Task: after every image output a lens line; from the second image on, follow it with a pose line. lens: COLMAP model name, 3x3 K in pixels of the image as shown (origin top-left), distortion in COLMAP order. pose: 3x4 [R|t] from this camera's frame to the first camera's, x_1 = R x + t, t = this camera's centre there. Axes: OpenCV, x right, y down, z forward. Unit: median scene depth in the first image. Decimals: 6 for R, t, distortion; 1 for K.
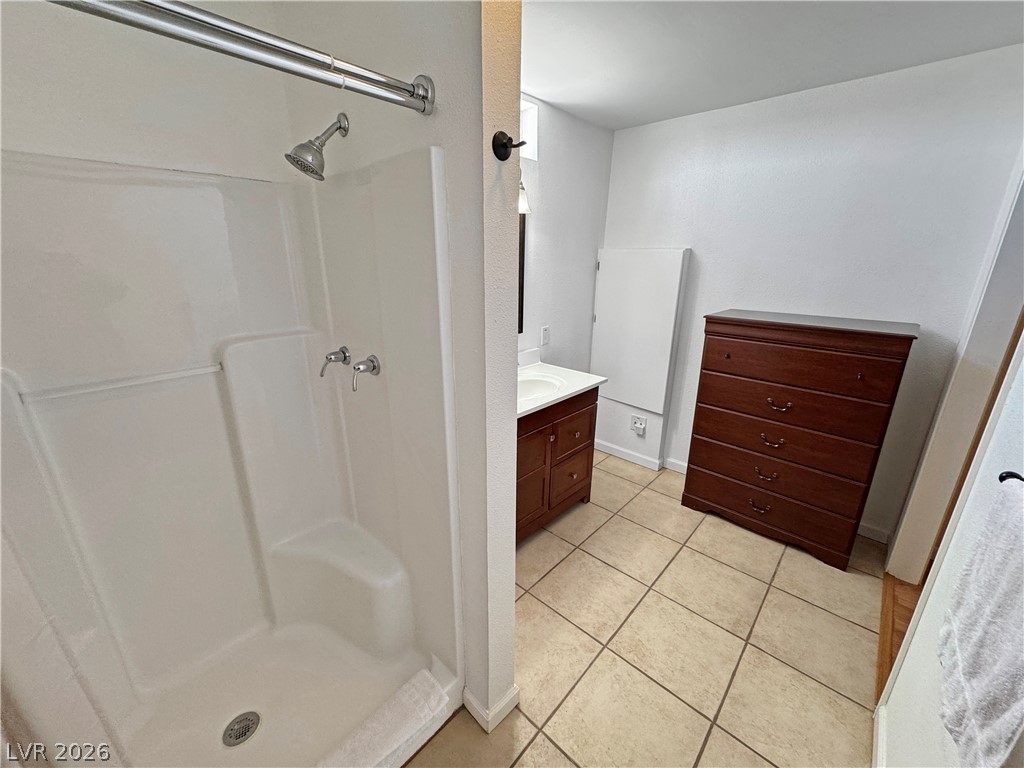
lens RADIAL K [[409.2, 0, 512.0], [0, 409.2, 384.0], [0, 0, 1]] dist [0.000049, 0.000097]
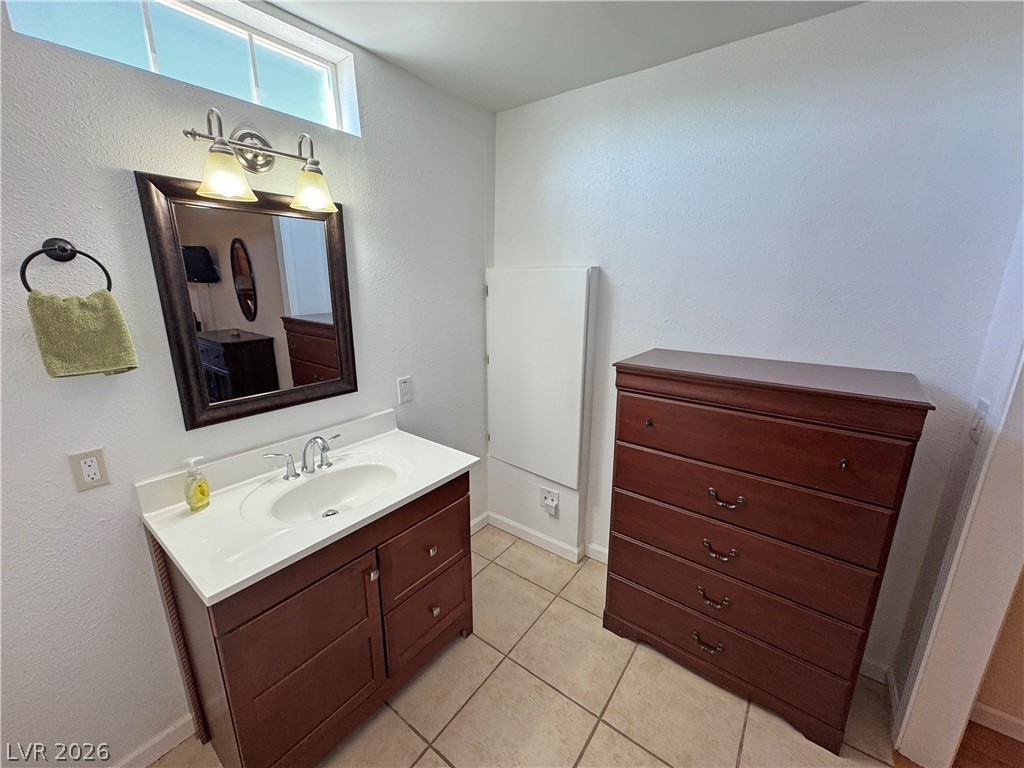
lens RADIAL K [[409.2, 0, 512.0], [0, 409.2, 384.0], [0, 0, 1]] dist [0.000049, 0.000097]
pose [[0.994610, -0.032123, 0.098586, 0.210165], [0.037003, 0.998158, -0.048079, -0.095141], [-0.096860, 0.051468, 0.993966, 0.308532]]
